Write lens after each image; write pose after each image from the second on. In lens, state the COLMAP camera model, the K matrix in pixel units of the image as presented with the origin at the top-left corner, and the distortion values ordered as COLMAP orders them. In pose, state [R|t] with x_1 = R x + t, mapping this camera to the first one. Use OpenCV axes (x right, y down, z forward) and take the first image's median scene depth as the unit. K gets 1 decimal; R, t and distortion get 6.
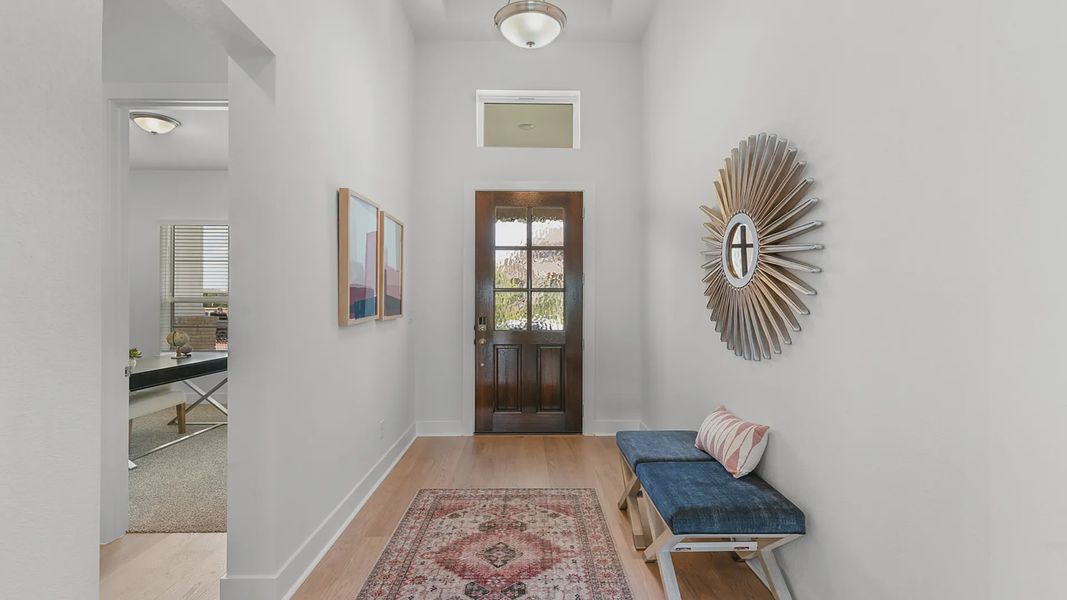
lens RADIAL K [[519.4, 0, 532.8], [0, 519.4, 300.2], [0, 0, 1]] dist [0.001912, -0.000586]
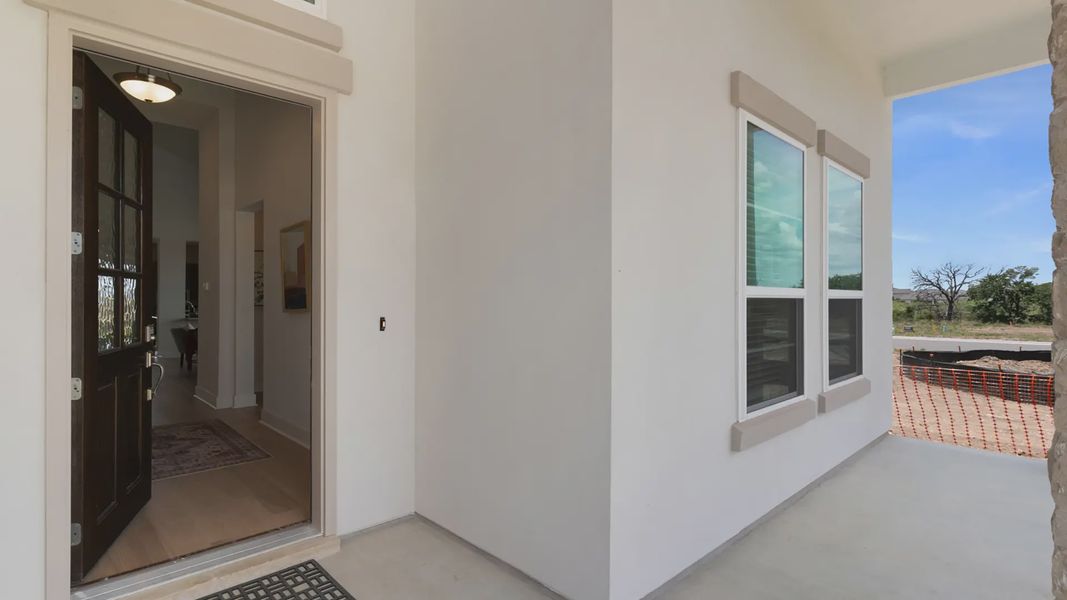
lens RADIAL K [[519.4, 0, 537.1], [0, 519.4, 298.3], [0, 0, 1]] dist [0.001912, -0.000586]
pose [[-0.735997, -0.003100, -0.676978, 0.184061], [0.000085, 0.999989, -0.004672, 0.010394], [0.676985, -0.003496, -0.735989, 2.974508]]
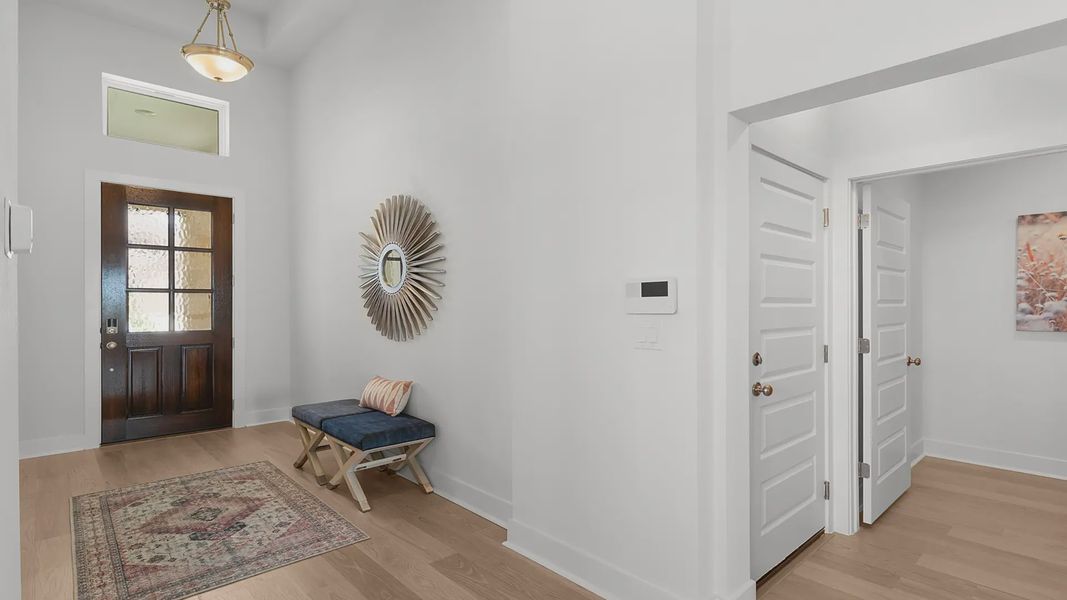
lens RADIAL K [[519.4, 0, 529.4], [0, 519.4, 301.8], [0, 0, 1]] dist [0.001912, -0.000586]
pose [[0.750347, -0.000453, 0.661044, -0.284411], [-0.001675, 0.999995, 0.002587, -0.003834], [-0.661042, -0.003048, 0.750343, -0.372557]]
